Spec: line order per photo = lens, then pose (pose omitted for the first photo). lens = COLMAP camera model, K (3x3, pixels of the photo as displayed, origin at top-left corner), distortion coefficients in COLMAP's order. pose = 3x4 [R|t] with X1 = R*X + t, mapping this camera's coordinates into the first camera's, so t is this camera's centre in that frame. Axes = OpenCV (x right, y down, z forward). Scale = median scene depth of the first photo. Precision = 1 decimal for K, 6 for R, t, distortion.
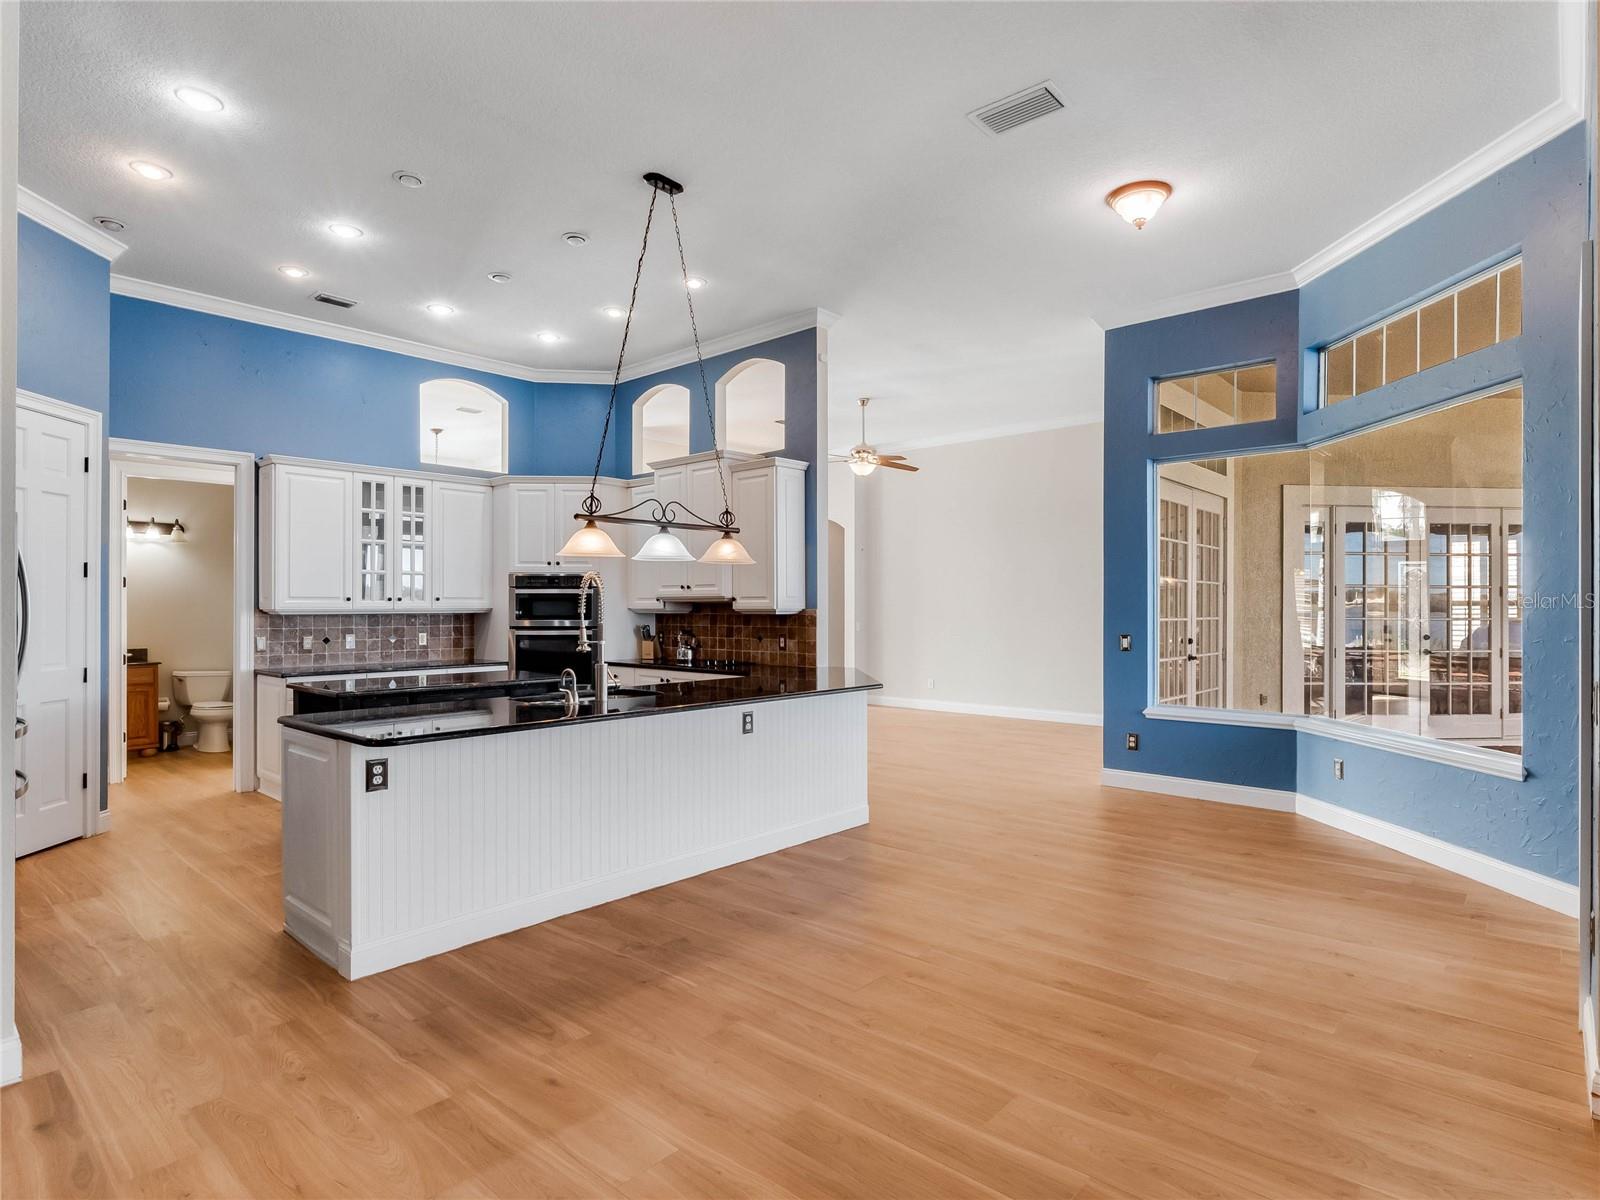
lens RADIAL K [[850.6, 0, 818.1], [0, 850.6, 604.6], [0, 0, 1]] dist [-0.011542, -0.001824]
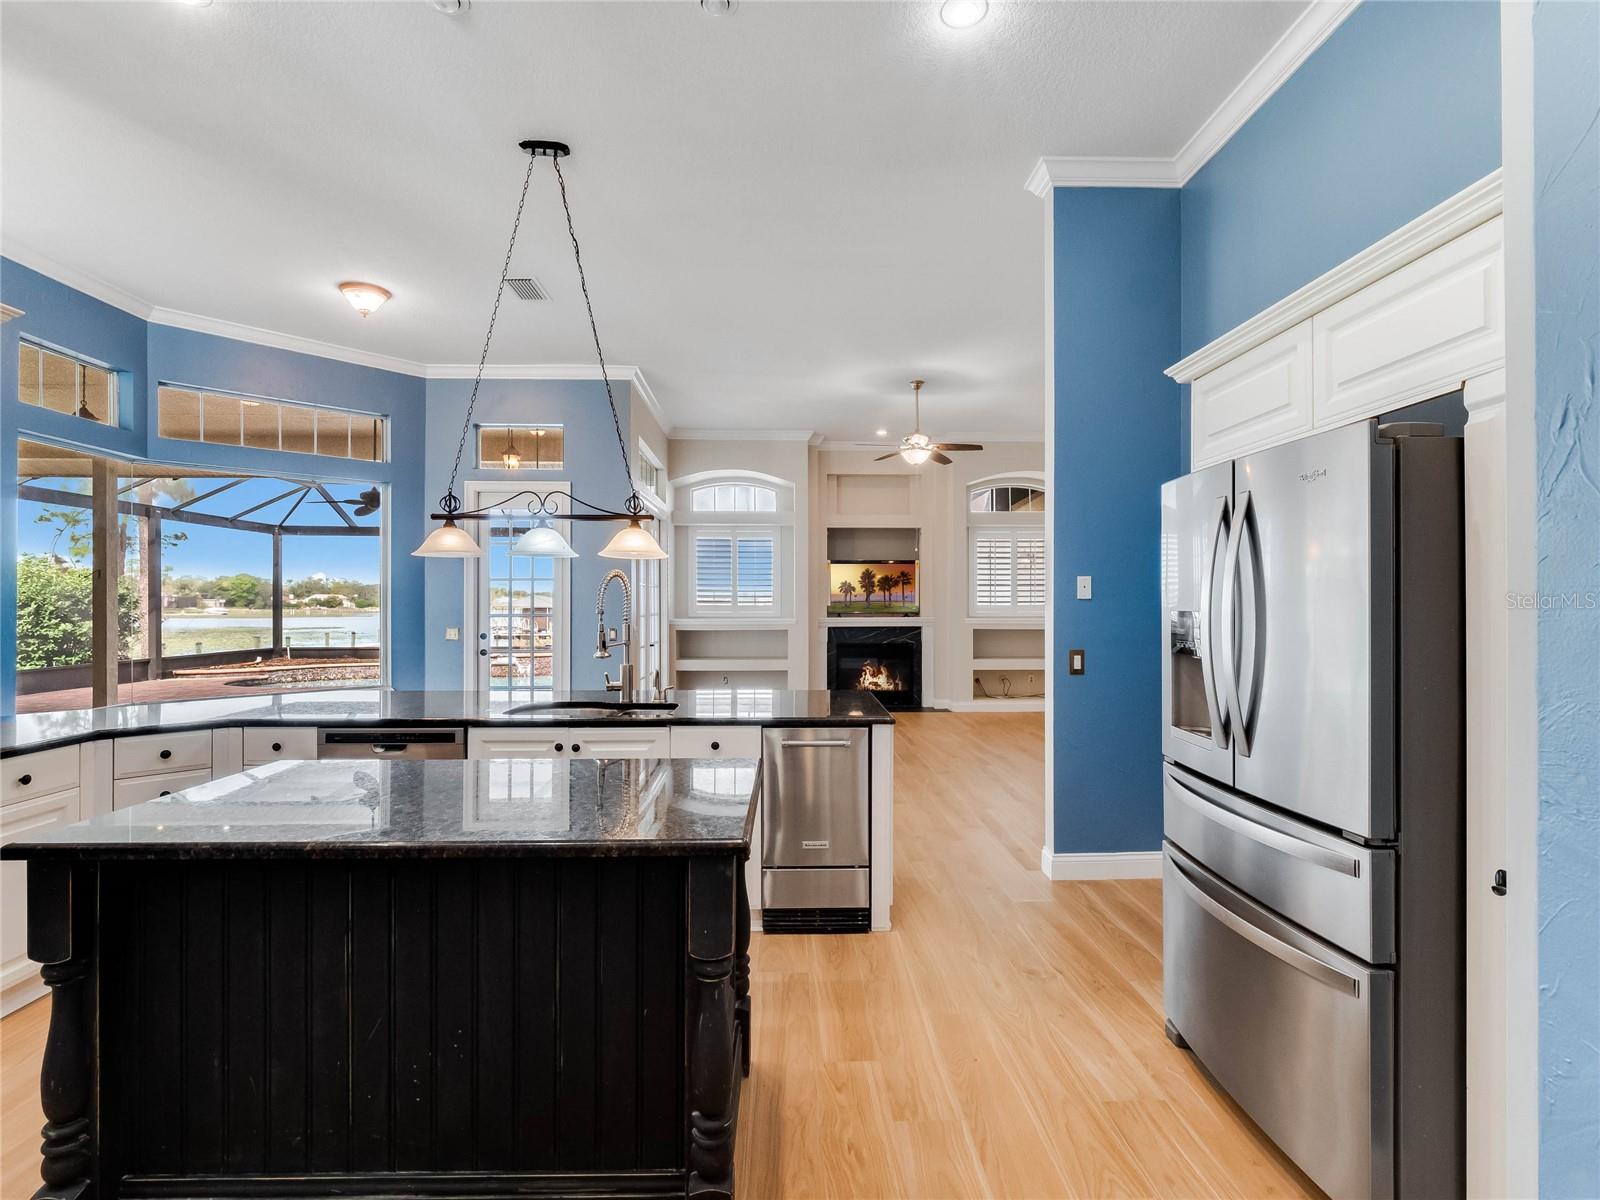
lens RADIAL K [[776.2, 0, 814.9], [0, 776.2, 600.2], [0, 0, 1]] dist [-0.008381, -0.003345]
pose [[-0.691081, 0.003072, 0.722771, -0.674158], [-0.003636, 0.999964, -0.007727, -0.000012], [-0.722768, -0.007968, -0.691044, 0.928428]]
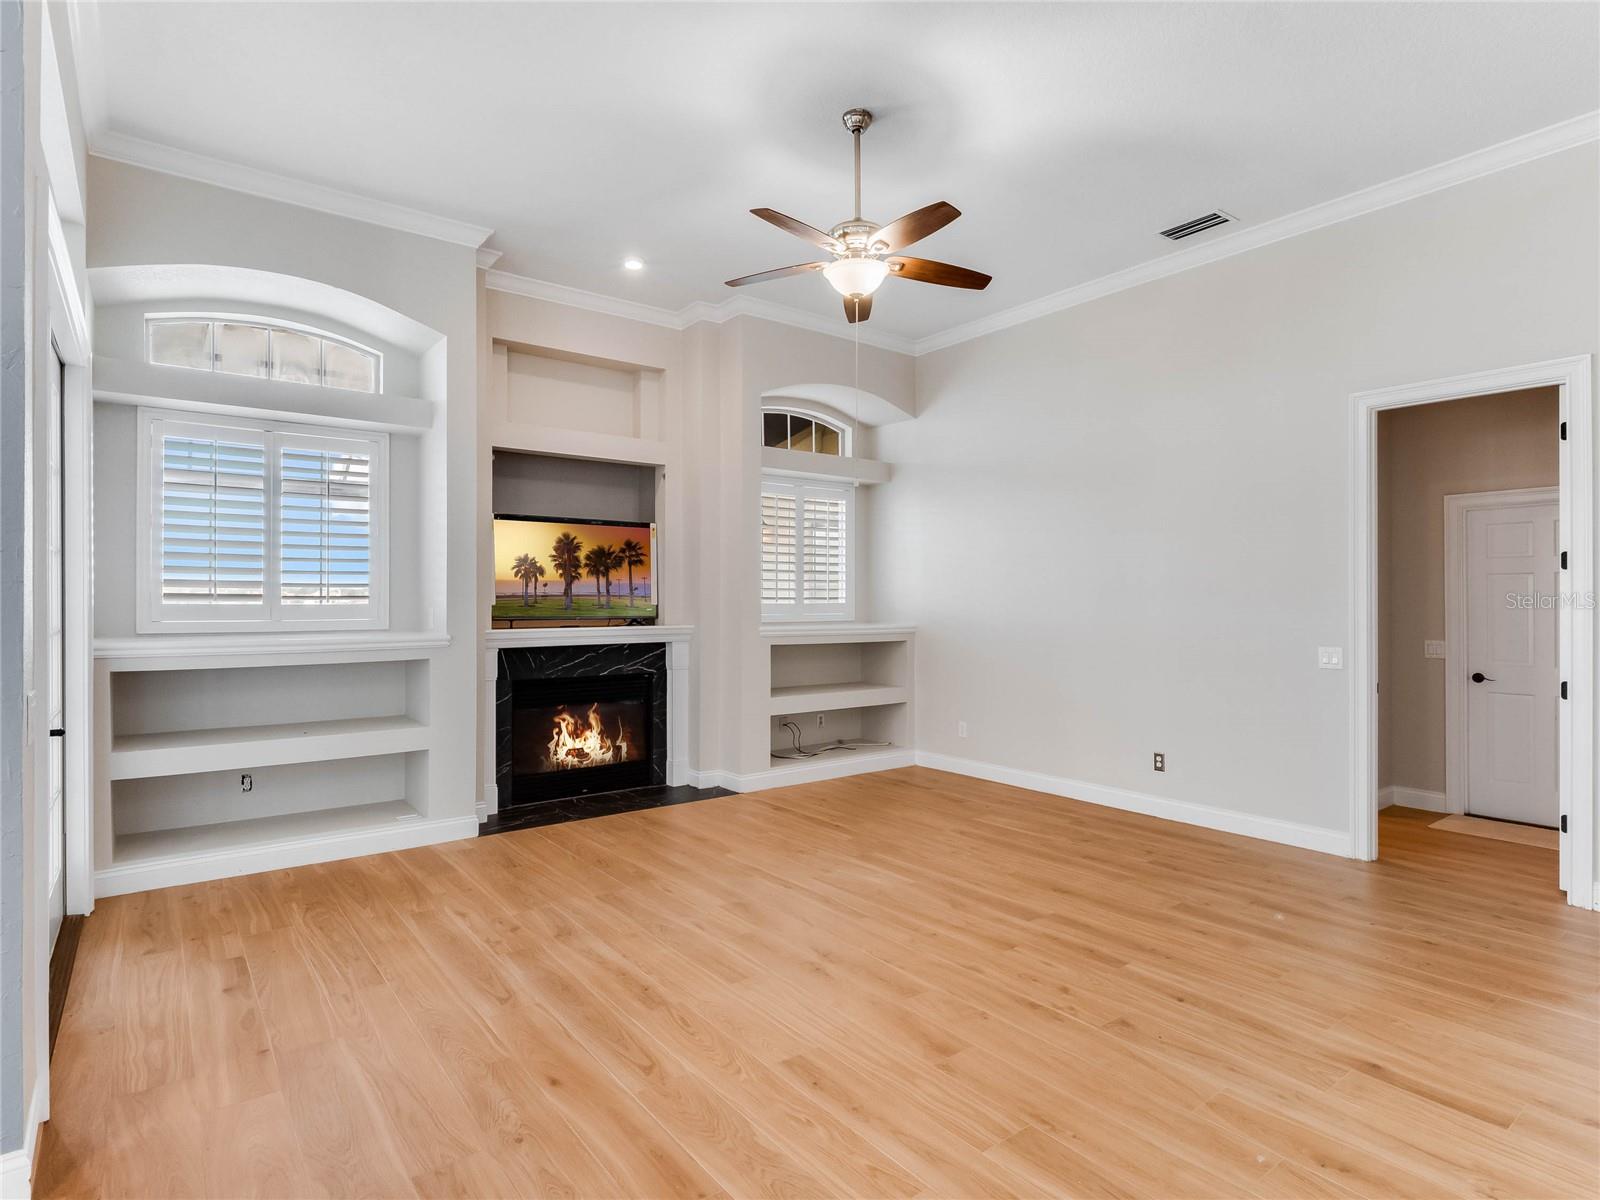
lens RADIAL K [[855.2, 0, 812.0], [0, 855.2, 596.6], [0, 0, 1]] dist [0.000158, -0.000248]
pose [[-0.982046, -0.003441, 0.188612, -0.004575], [-0.004919, 0.999961, -0.007366, -0.003673], [-0.188579, -0.008162, -0.982024, 0.592672]]
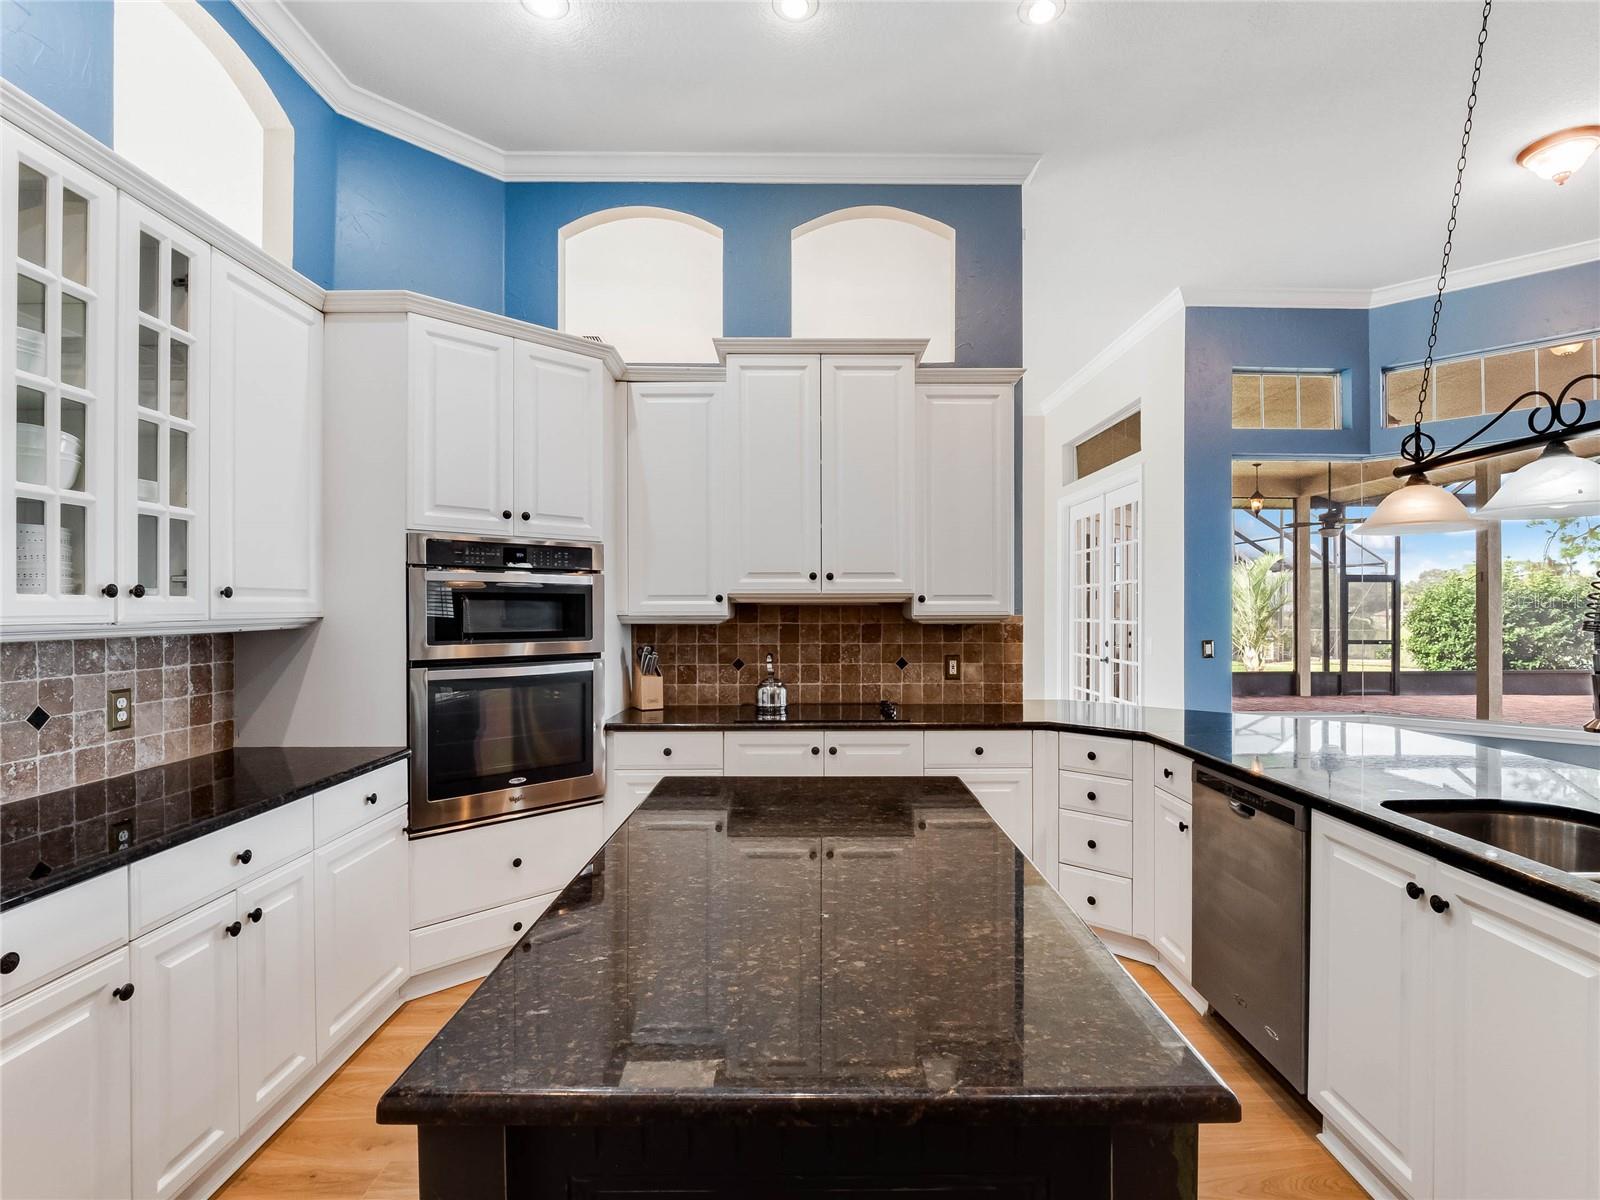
lens RADIAL K [[776.2, 0, 810.5], [0, 776.2, 611.9], [0, 0, 1]] dist [-0.008381, -0.003345]
pose [[0.744644, -0.004415, 0.667447, -0.518551], [-0.001573, 0.999964, 0.008369, -0.001841], [-0.667459, -0.007282, 0.744611, 0.654211]]
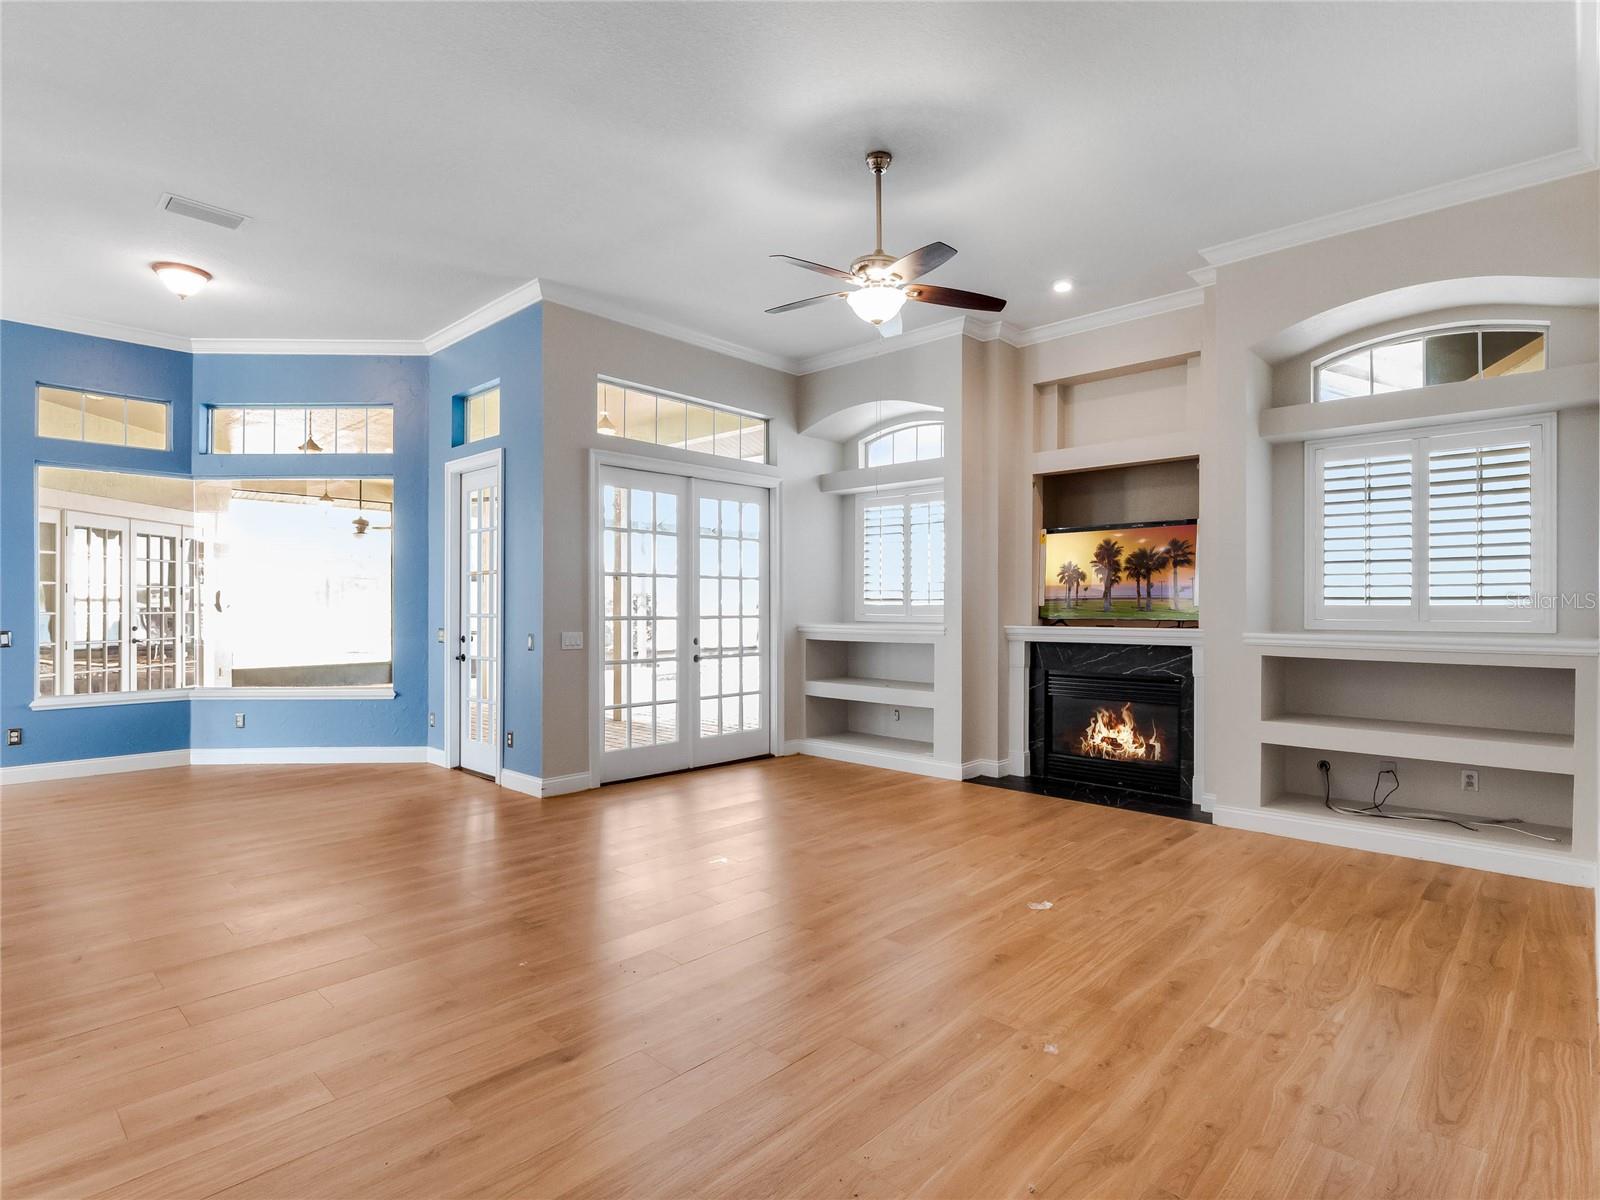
lens RADIAL K [[811.6, 0, 807.7], [0, 811.6, 613.6], [0, 0, 1]] dist [-0.007697, -0.002884]
pose [[0.027705, -0.012107, 0.999543, -0.544462], [-0.005410, 0.999910, 0.012261, -0.001359], [-0.999602, -0.005748, 0.027637, 0.034721]]
